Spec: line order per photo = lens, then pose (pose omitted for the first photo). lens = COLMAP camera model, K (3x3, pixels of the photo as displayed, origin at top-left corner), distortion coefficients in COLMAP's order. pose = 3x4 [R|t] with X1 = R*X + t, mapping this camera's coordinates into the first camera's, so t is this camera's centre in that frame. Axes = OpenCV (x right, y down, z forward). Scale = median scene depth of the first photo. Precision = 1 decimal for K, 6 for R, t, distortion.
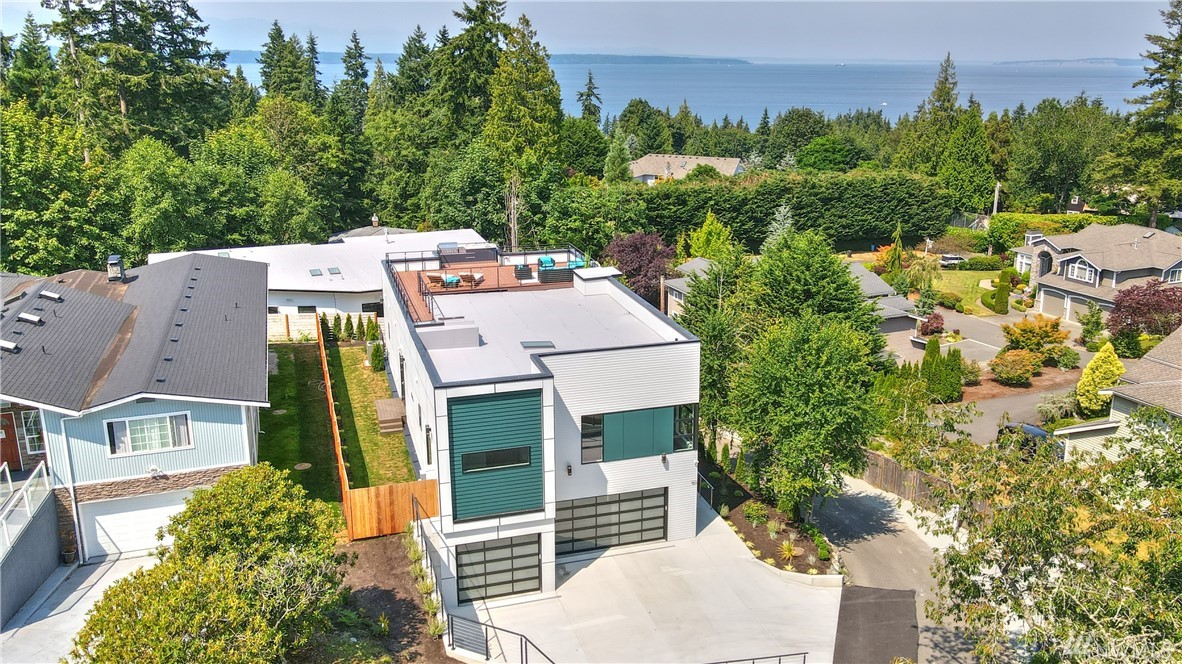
lens RADIAL K [[973.7, 0, 649.9], [0, 973.7, 313.5], [0, 0, 1]] dist [-0.009398, 0.004359]
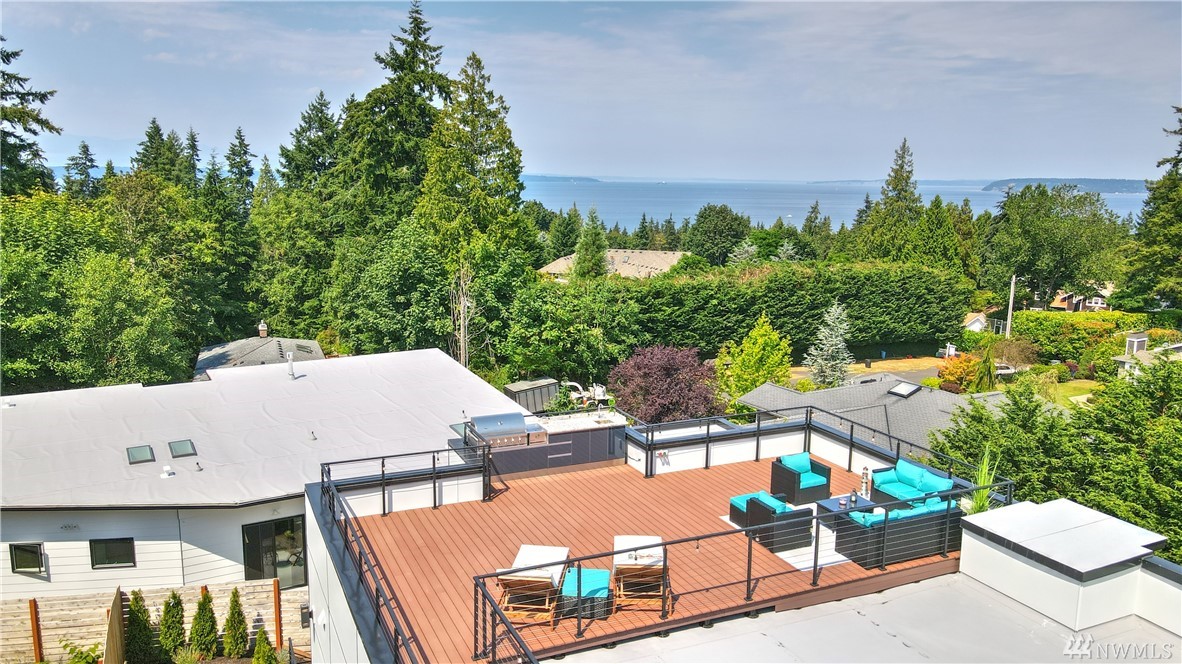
lens RADIAL K [[880.2, 0, 595.4], [0, 880.2, 323.7], [0, 0, 1]] dist [-0.025748, 0.095749]
pose [[0.995604, -0.011226, 0.092984, -0.094648], [0.019620, 0.995762, -0.089853, -0.035983], [-0.091581, 0.091282, 0.991605, 0.319140]]
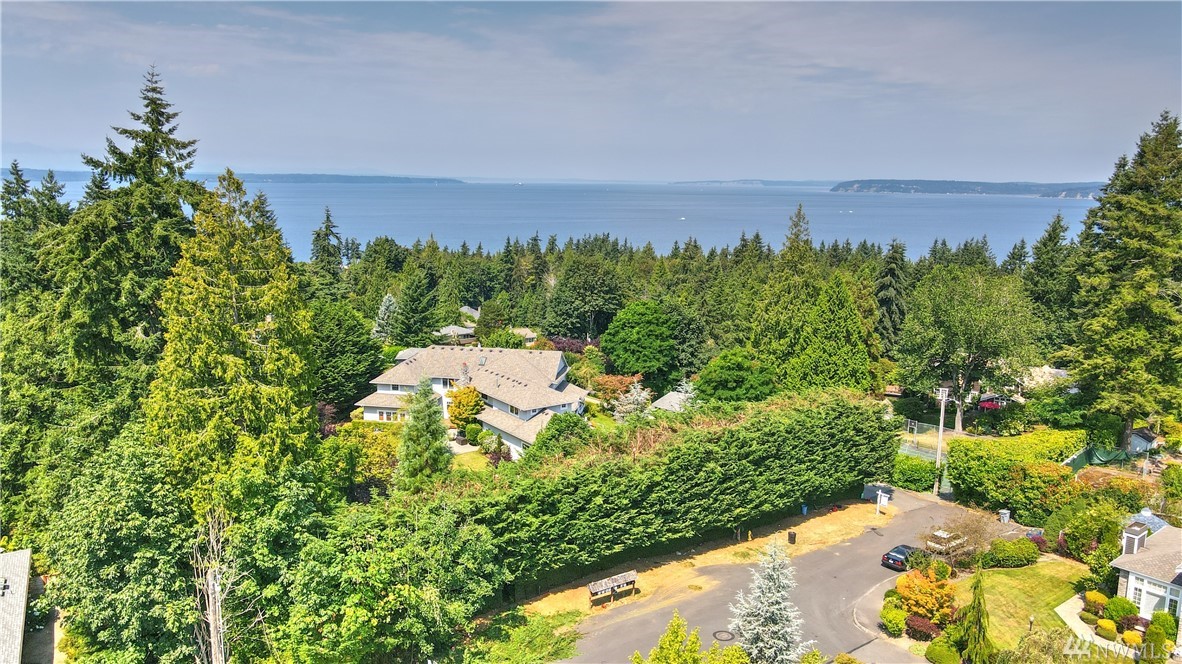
lens RADIAL K [[877.2, 0, 591.0], [0, 877.2, 332.0], [0, 0, 1]] dist [0.014054, 0.007309]
pose [[0.971280, -0.035517, 0.235274, -0.055970], [0.055060, 0.995508, -0.077022, -0.170617], [-0.231482, 0.087764, 0.968872, 0.501510]]
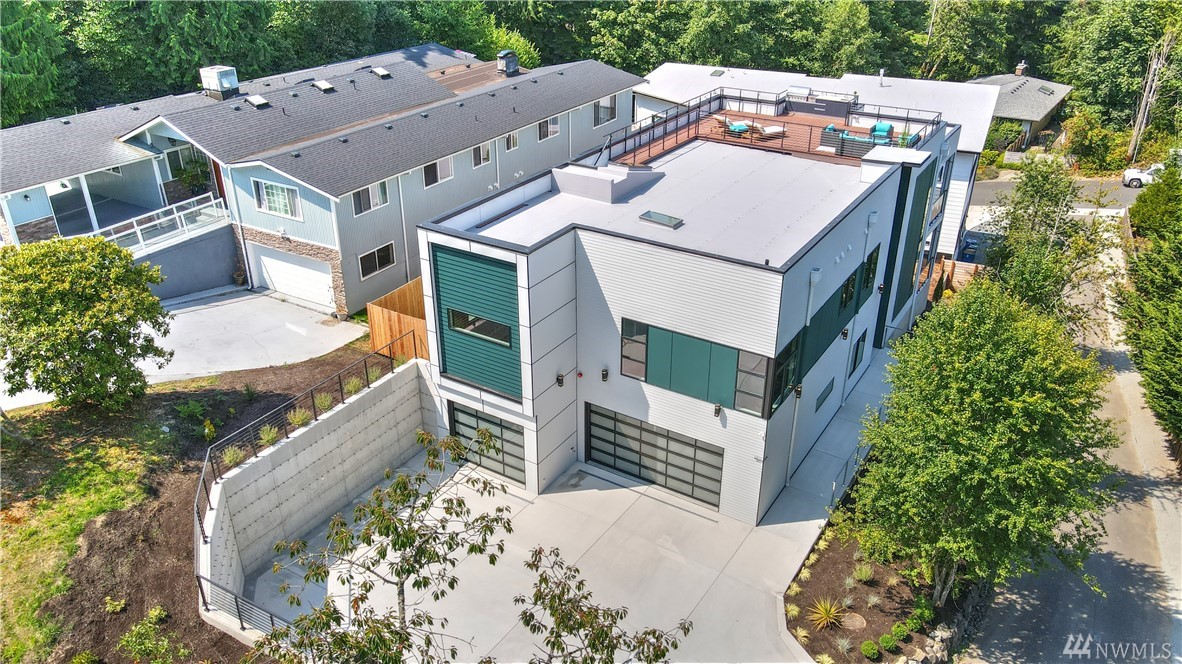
lens RADIAL K [[877.2, 0, 591.0], [0, 877.2, 332.0], [0, 0, 1]] dist [0.014054, 0.007309]
pose [[0.624049, 0.345222, -0.700989, 0.135647], [-0.194541, 0.937504, 0.288512, -0.027308], [0.756781, -0.043675, 0.652208, 0.167429]]
